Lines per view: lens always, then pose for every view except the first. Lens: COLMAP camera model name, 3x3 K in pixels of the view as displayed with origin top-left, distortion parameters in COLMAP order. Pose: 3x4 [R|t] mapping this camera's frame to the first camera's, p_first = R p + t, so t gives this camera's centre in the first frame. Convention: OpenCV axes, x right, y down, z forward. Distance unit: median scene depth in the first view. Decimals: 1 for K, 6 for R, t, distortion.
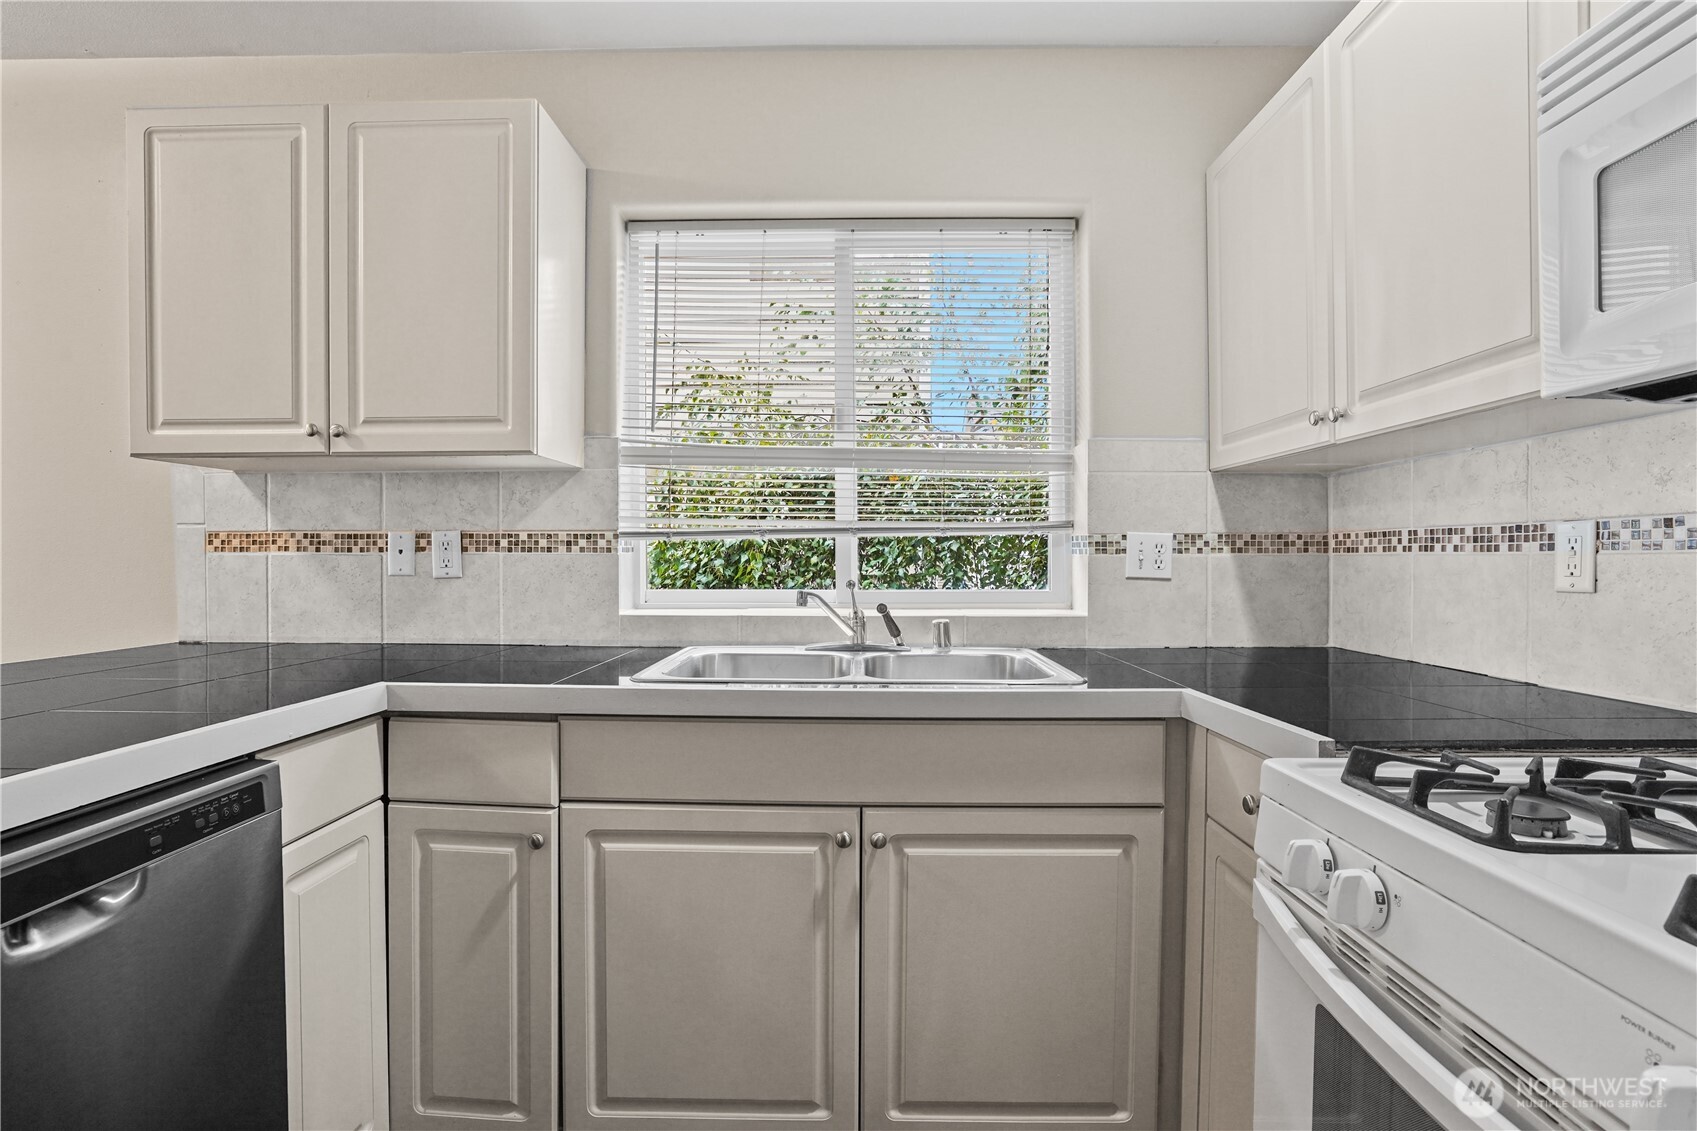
lens RADIAL K [[833.5, 0, 848.5], [0, 833.5, 565.5], [0, 0, 1]] dist [-0.054832, 0.022730]
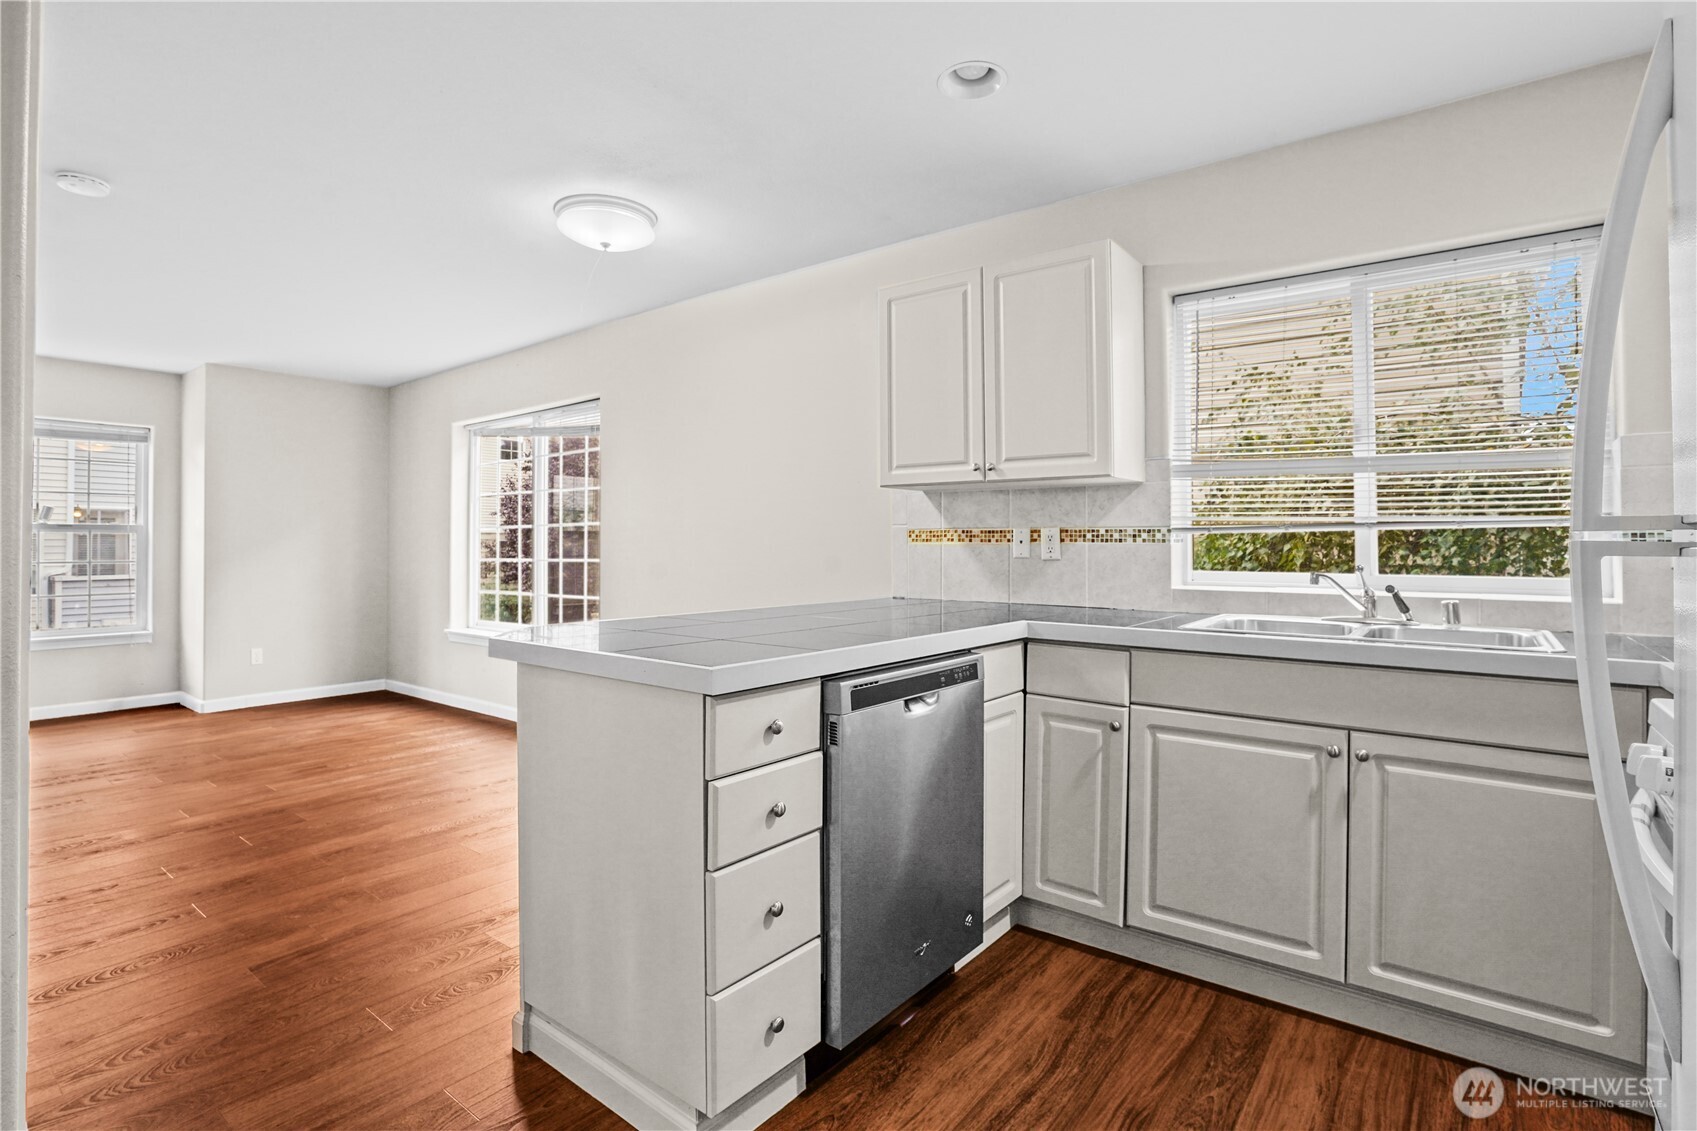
lens RADIAL K [[829.5, 0, 852.9], [0, 829.5, 526.0], [0, 0, 1]] dist [-0.057860, 0.024864]
pose [[0.799813, -0.009705, -0.600171, 0.115382], [-0.010330, 0.999499, -0.029928, 0.002454], [0.600161, 0.030137, 0.799311, -0.391626]]
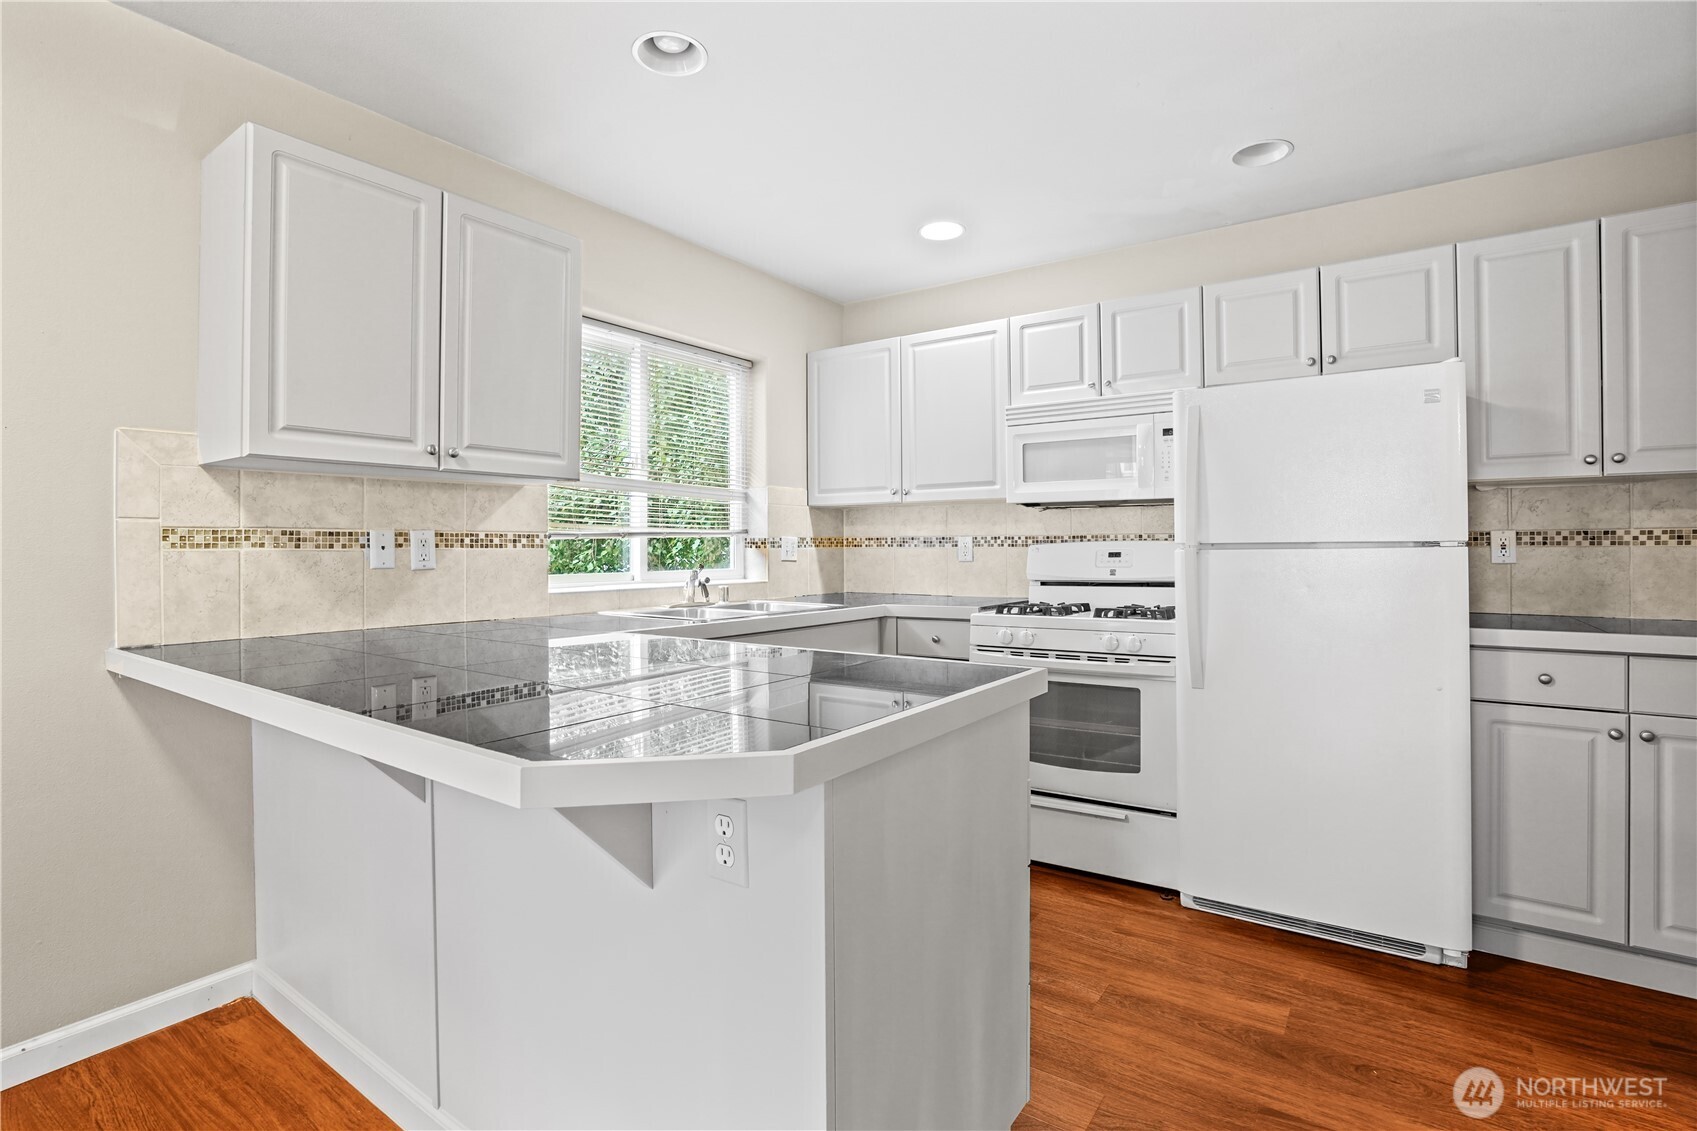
lens RADIAL K [[810.4, 0, 845.4], [0, 810.4, 550.9], [0, 0, 1]] dist [-0.054113, 0.023534]
pose [[0.563269, -0.005911, 0.826253, -1.106057], [0.011069, 0.999939, -0.000392, -0.004864], [-0.826200, 0.009367, 0.563300, -0.165783]]
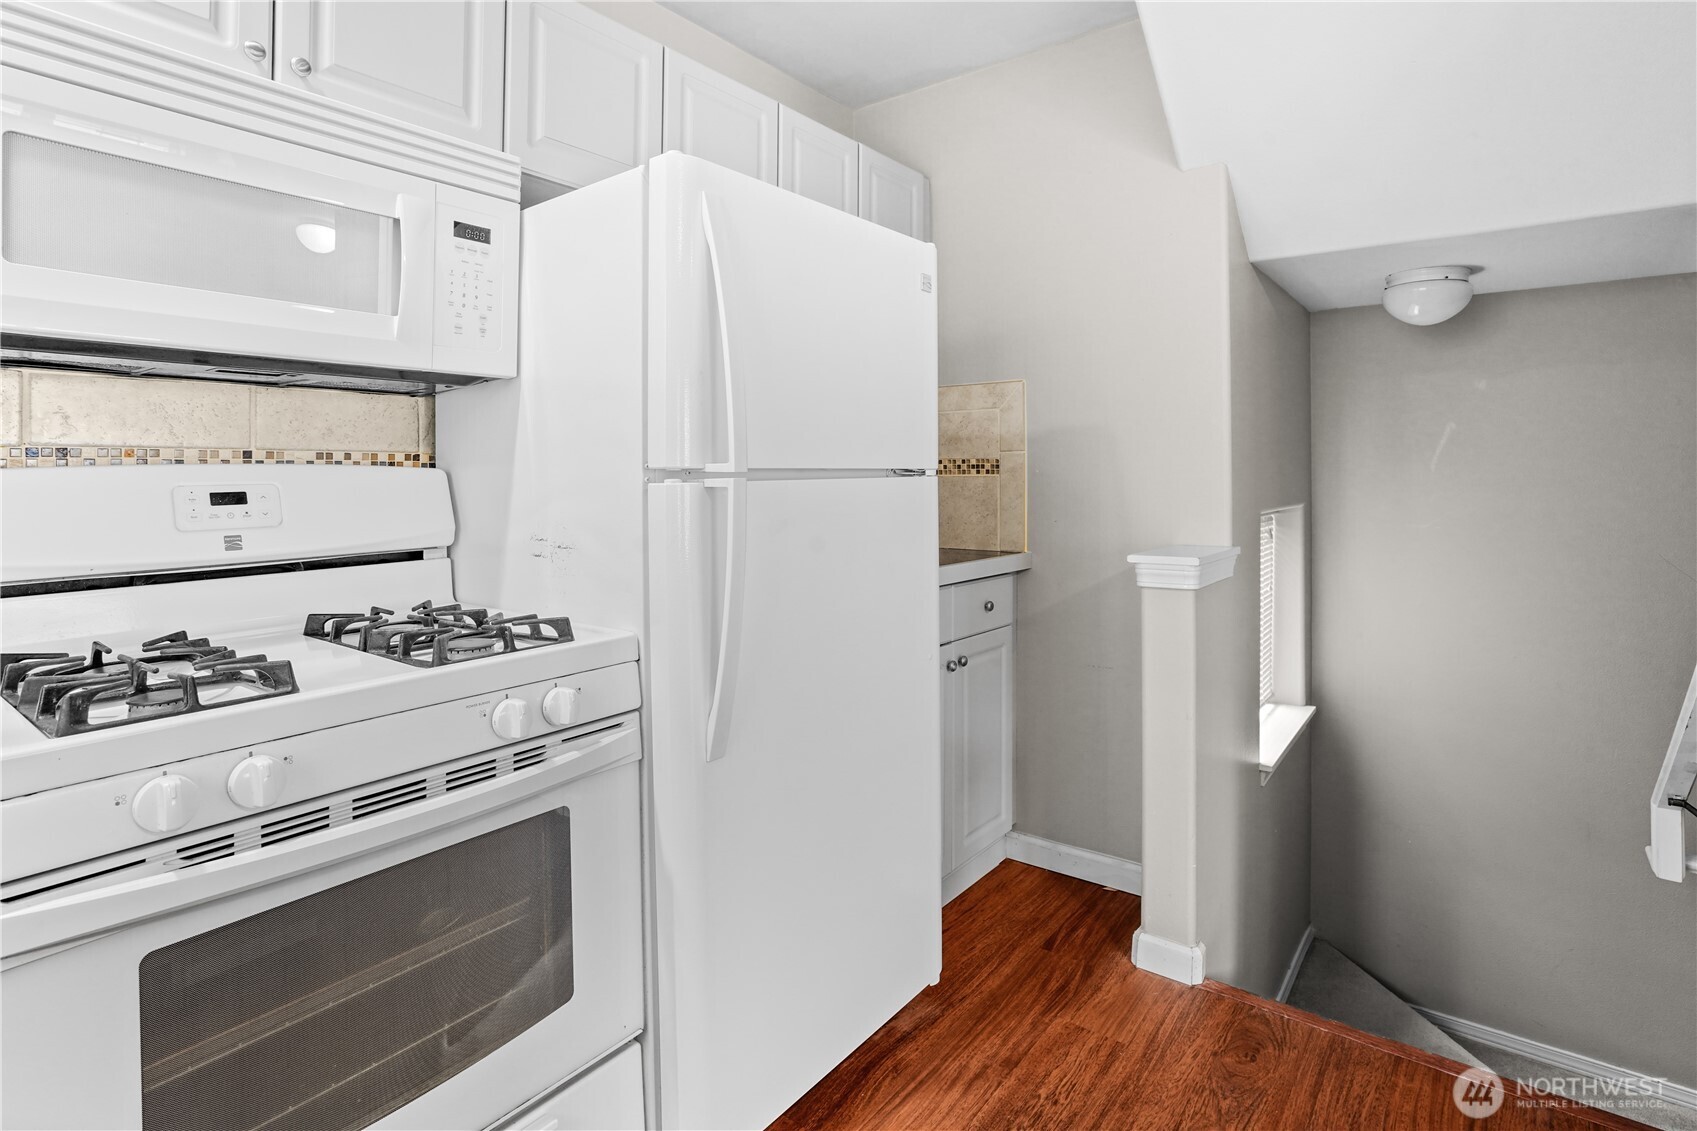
lens RADIAL K [[856.7, 0, 842.9], [0, 856.7, 464.8], [0, 0, 1]] dist [-0.048621, 0.015657]
pose [[-0.797300, 0.008886, 0.603518, -0.275577], [0.009286, 0.999954, -0.002456, -0.012446], [-0.603512, 0.003647, -0.797346, 0.530444]]
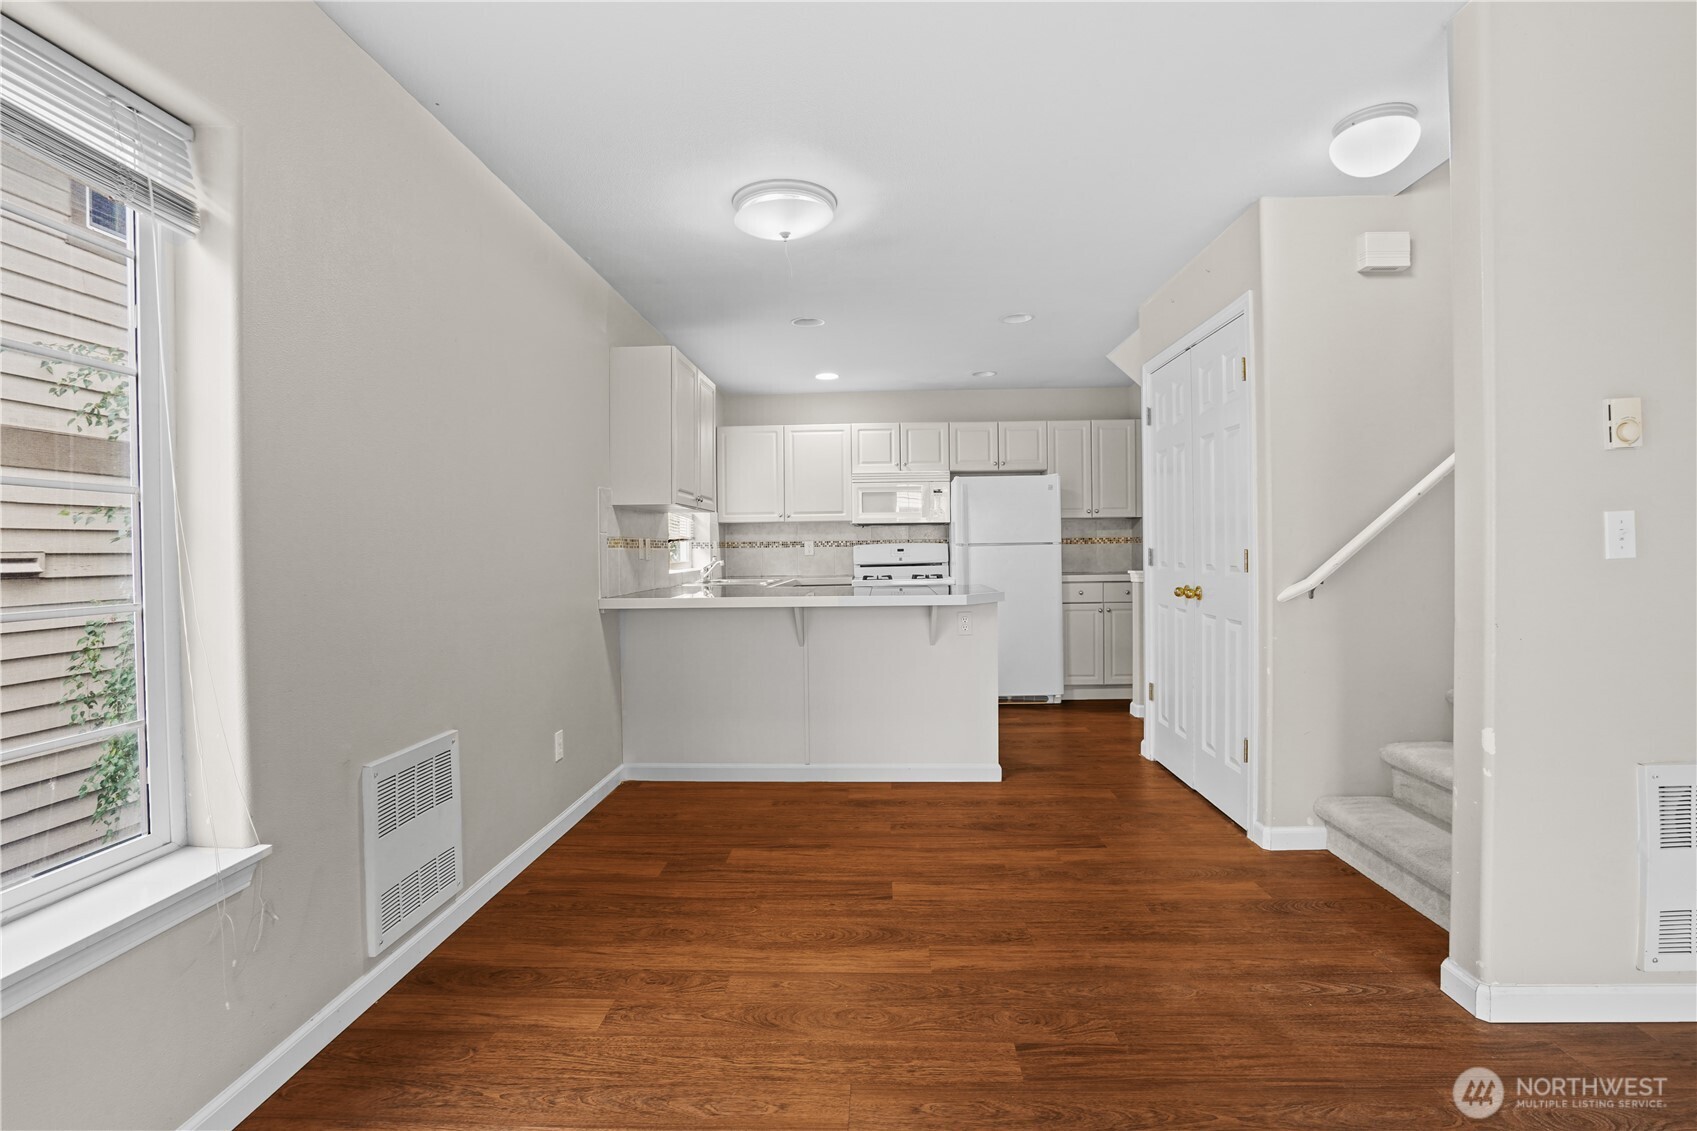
lens RADIAL K [[800.6, 0, 849.8], [0, 800.6, 558.4], [0, 0, 1]] dist [-0.060423, 0.022378]
pose [[0.025274, -0.013157, 0.999594, -2.604309], [0.021950, 0.999680, 0.012603, -0.003475], [-0.999440, 0.021622, 0.025555, 0.412043]]
